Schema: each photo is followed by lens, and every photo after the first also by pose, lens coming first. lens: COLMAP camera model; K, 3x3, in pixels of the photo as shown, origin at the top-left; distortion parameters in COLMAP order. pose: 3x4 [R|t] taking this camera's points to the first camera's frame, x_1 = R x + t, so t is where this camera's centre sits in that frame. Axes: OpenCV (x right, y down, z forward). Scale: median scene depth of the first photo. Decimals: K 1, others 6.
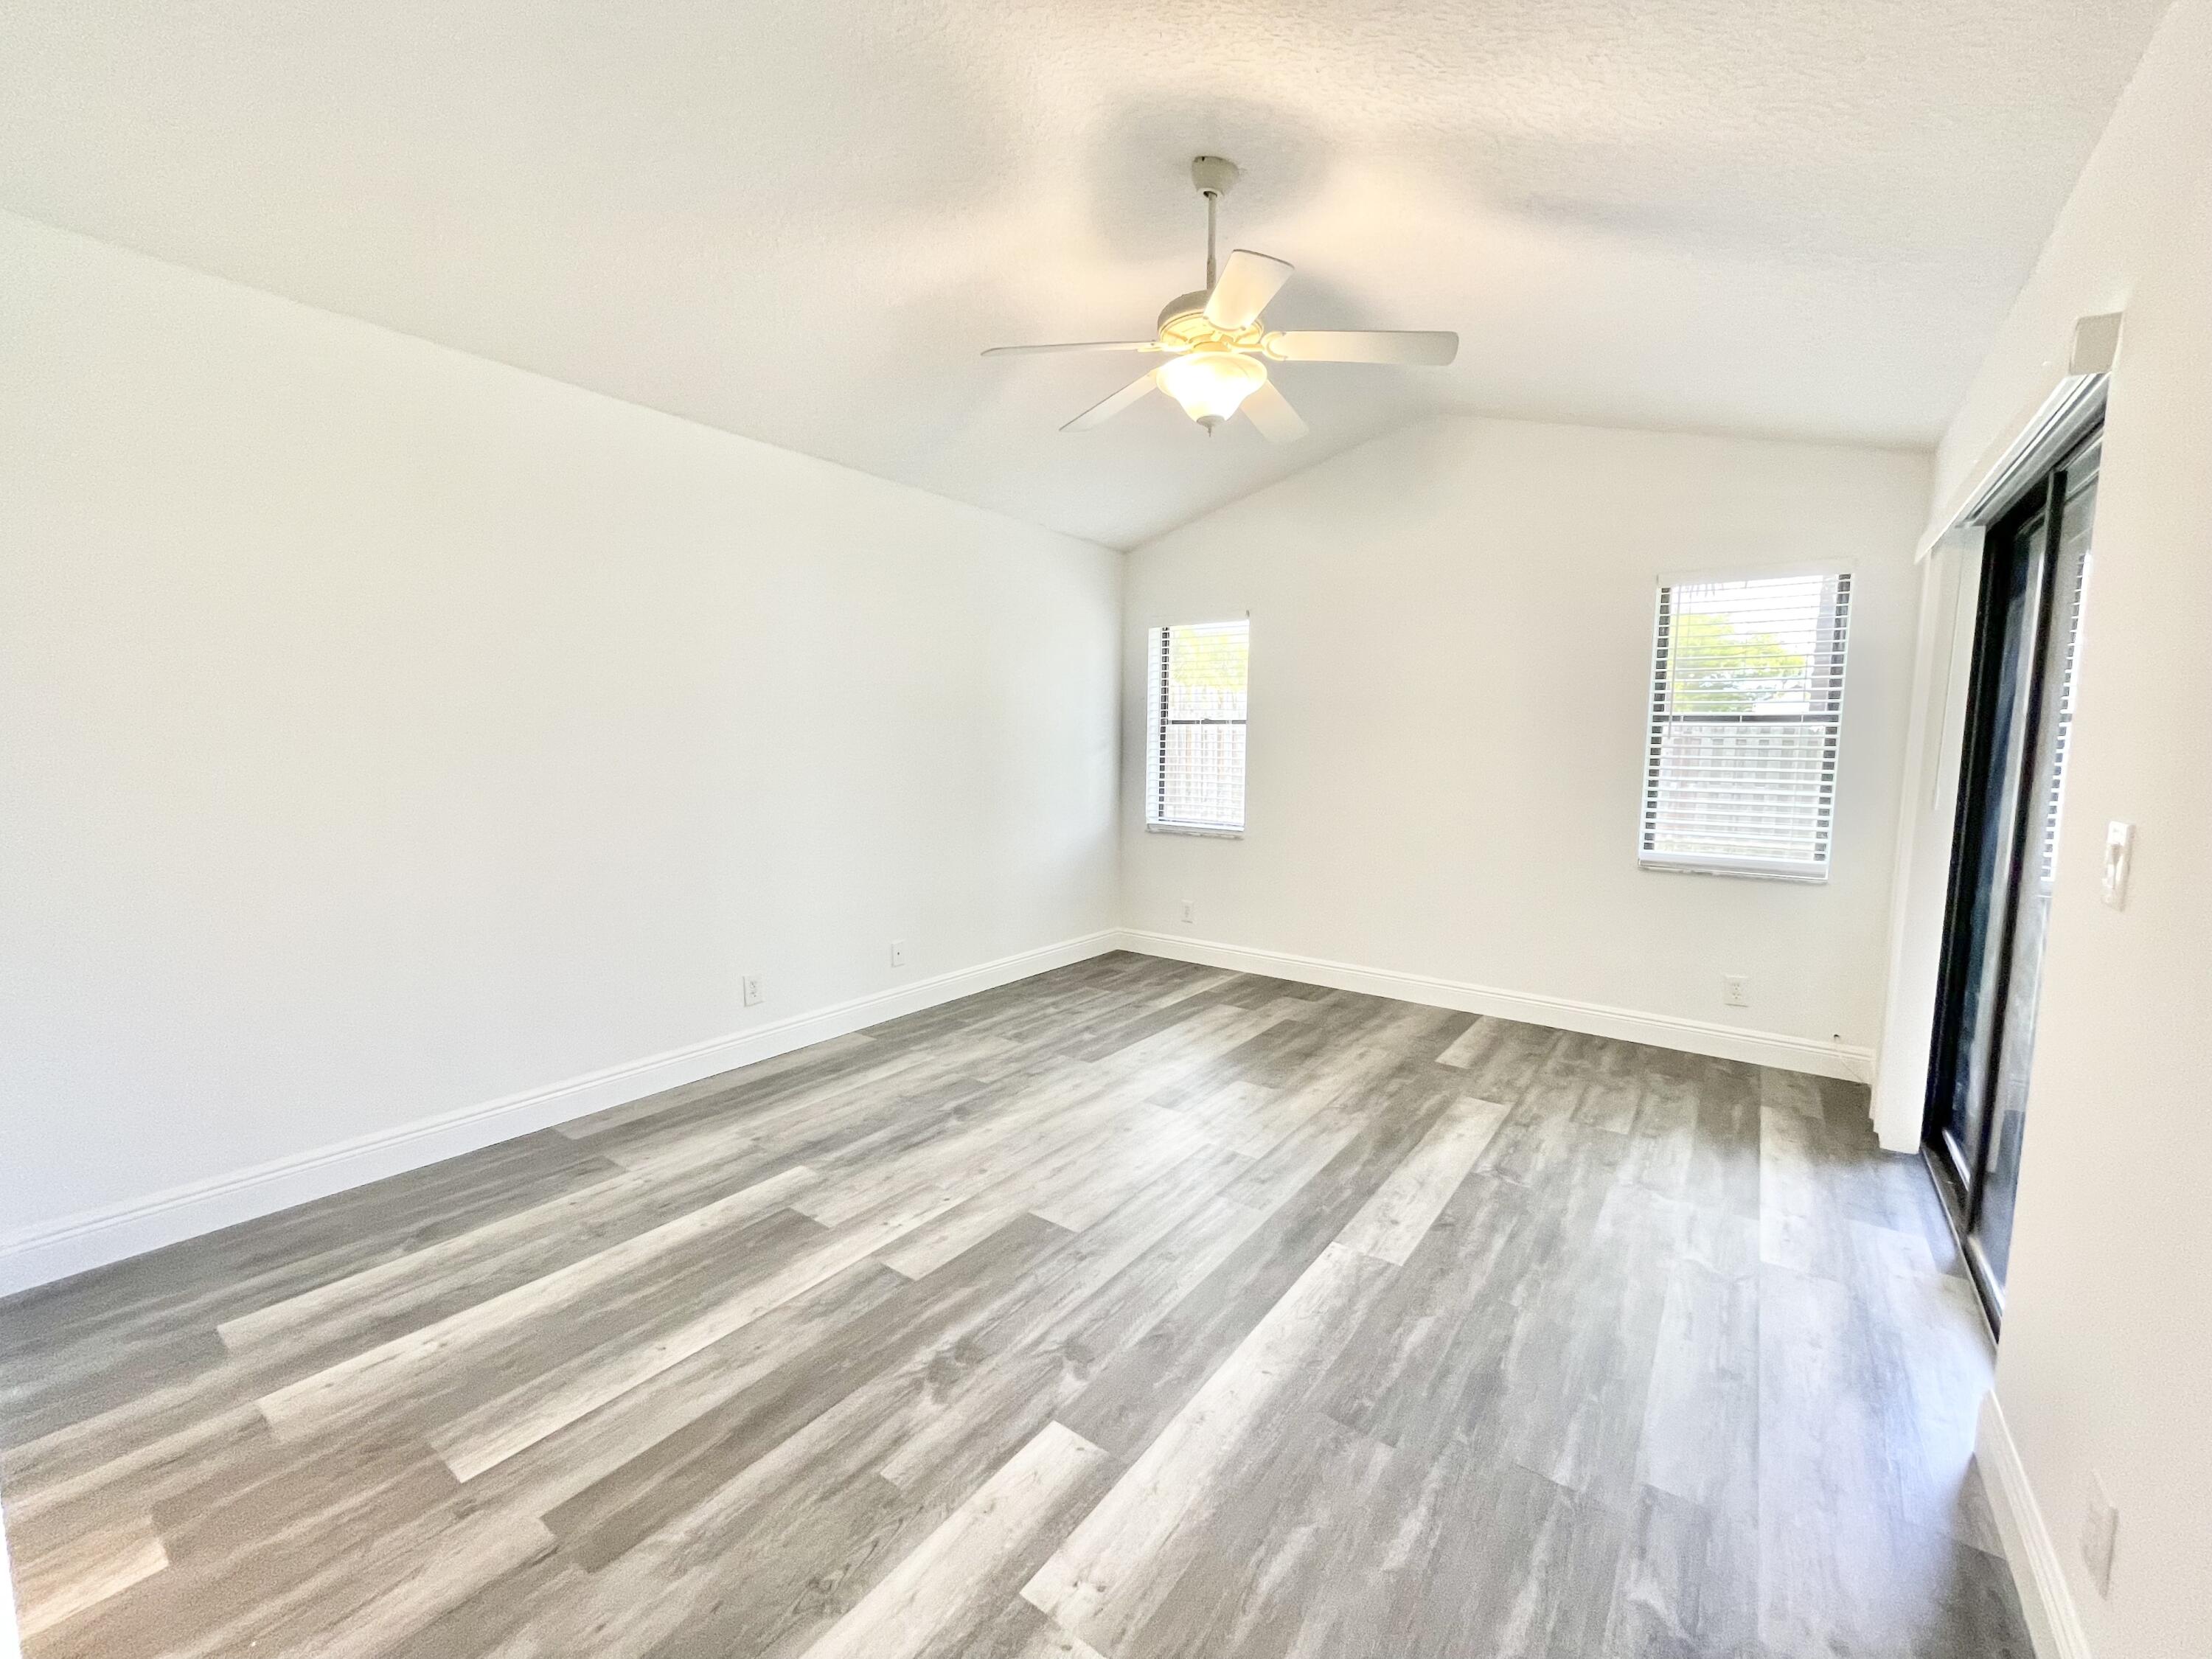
lens RADIAL K [[890.6, 0, 1108.7], [0, 890.6, 831.7], [0, 0, 1]] dist [-0.002979, -0.000010]
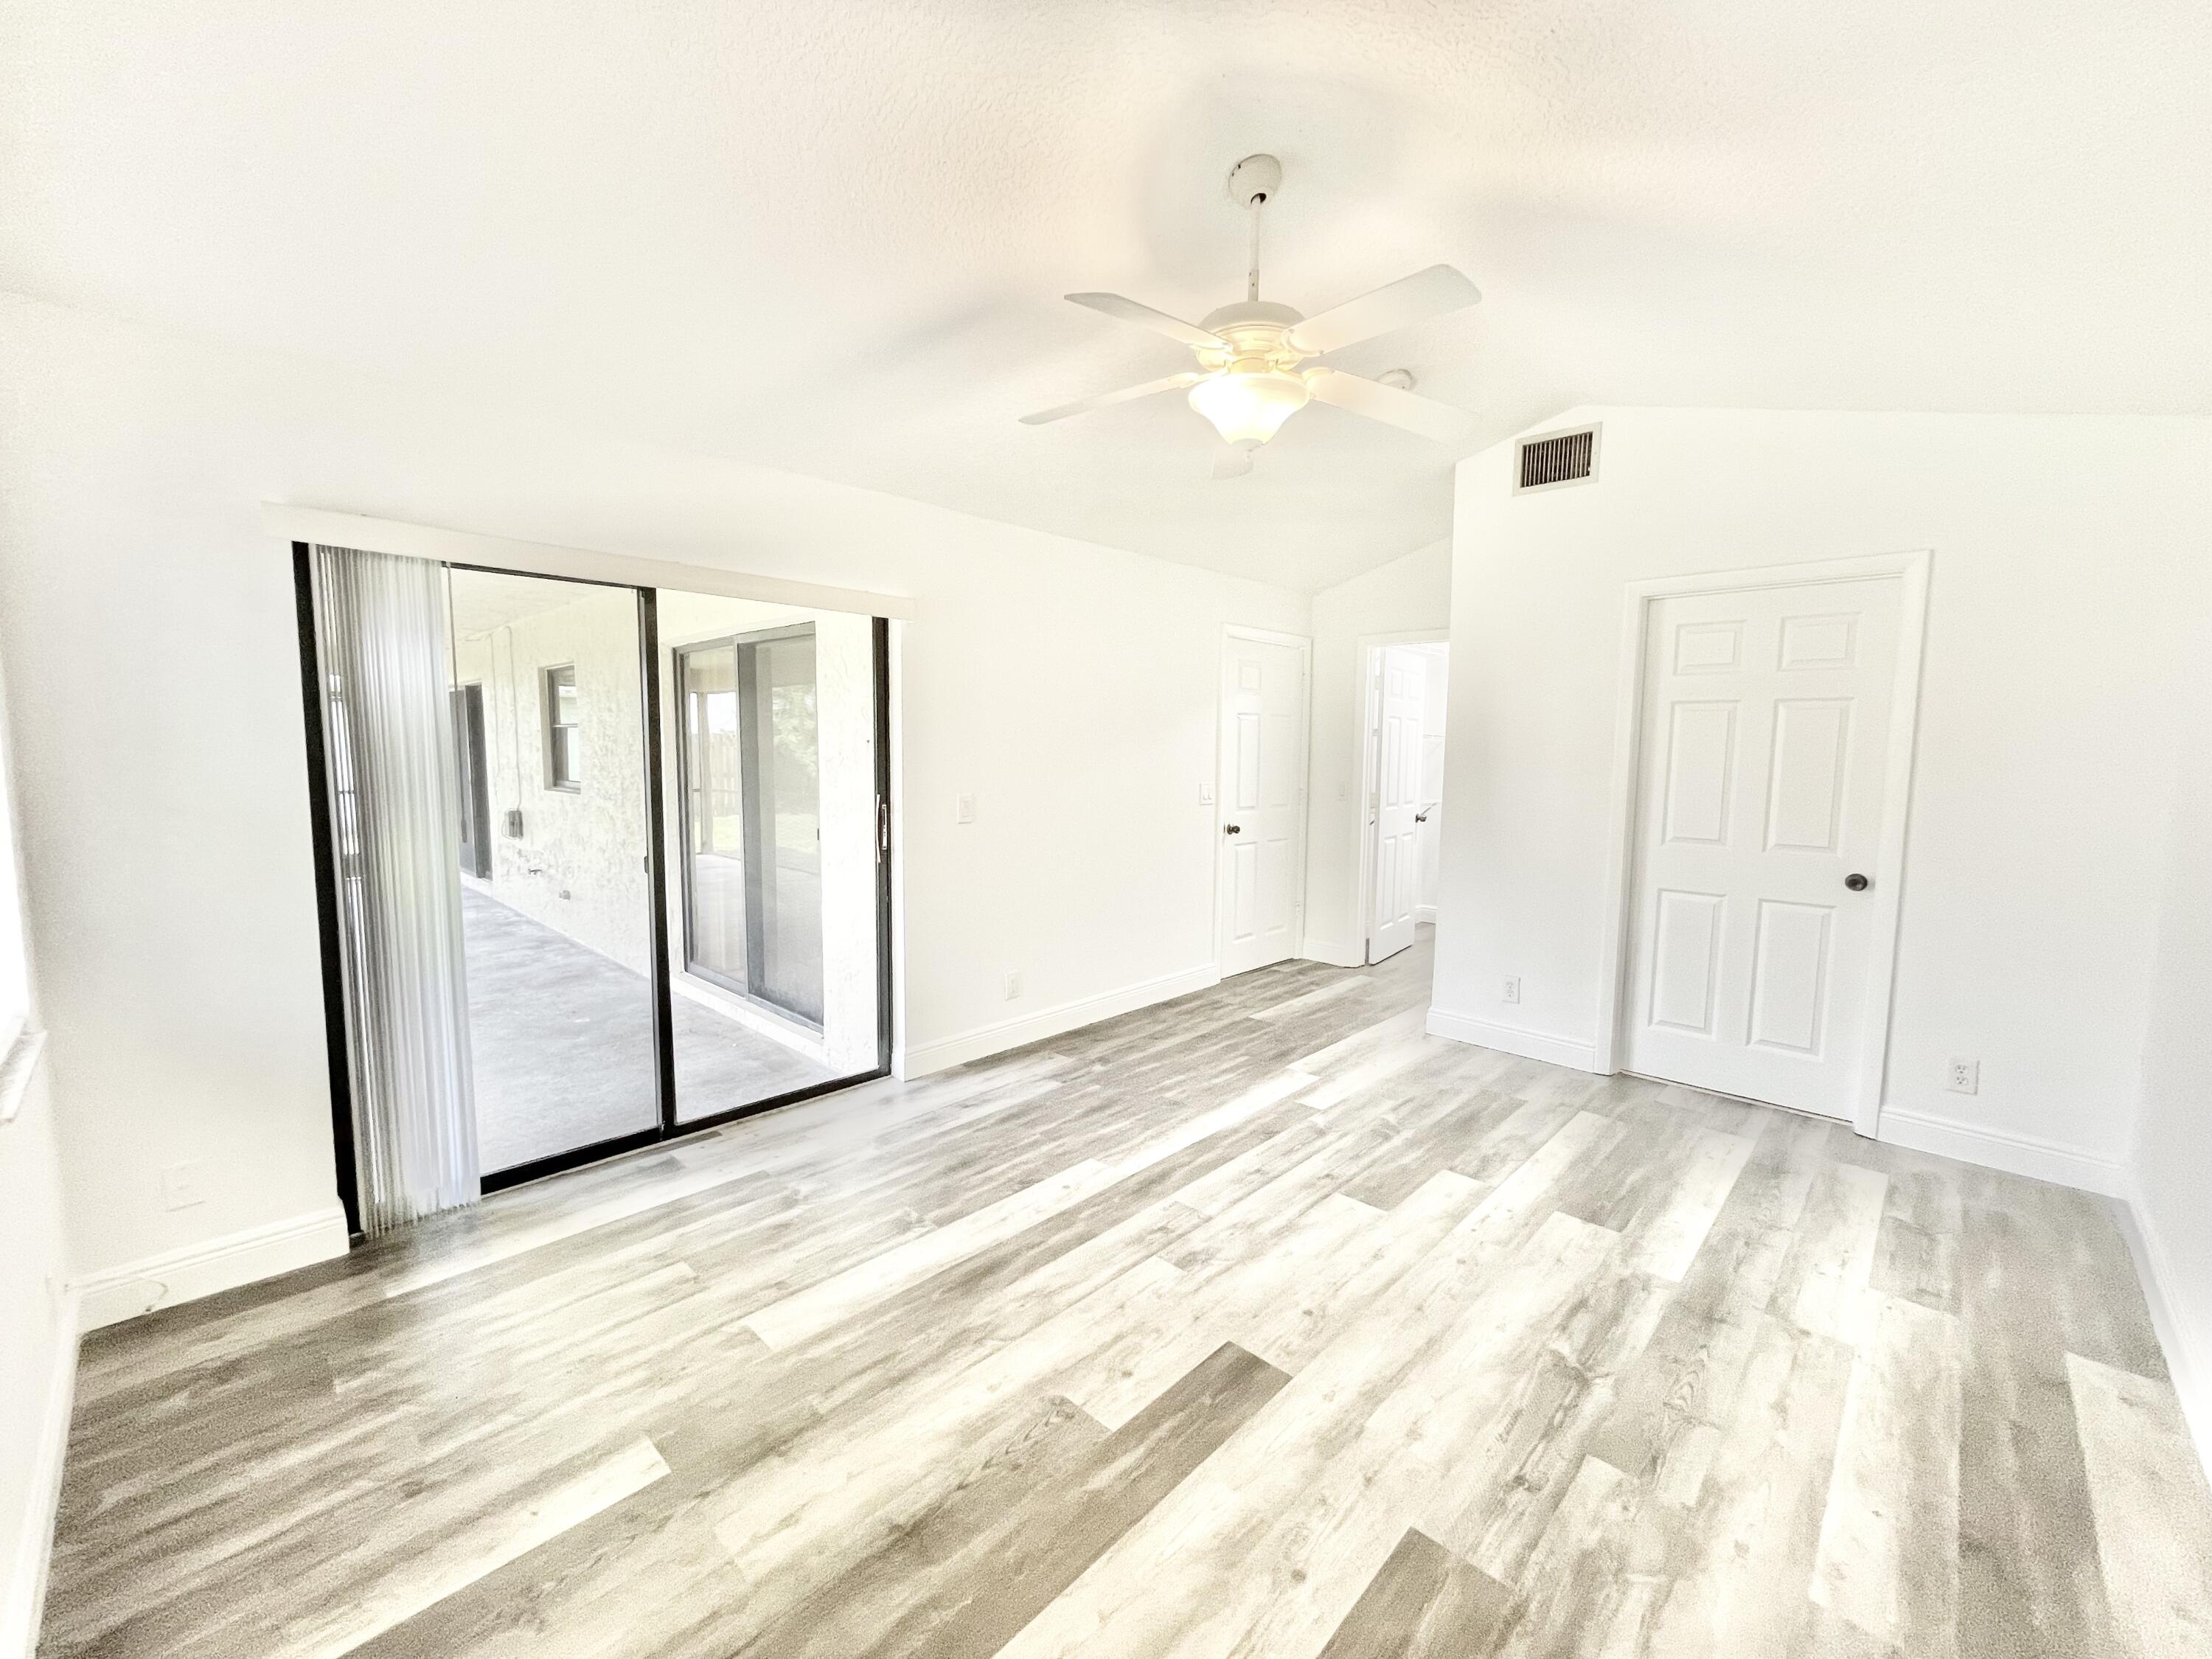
lens RADIAL K [[890.6, 0, 1108.7], [0, 890.6, 831.7], [0, 0, 1]] dist [-0.002979, -0.000010]
pose [[-0.990911, -0.034749, 0.129954, 0.121326], [-0.008558, 0.980387, 0.196895, -0.244541], [-0.134247, 0.193993, -0.971774, 1.944407]]
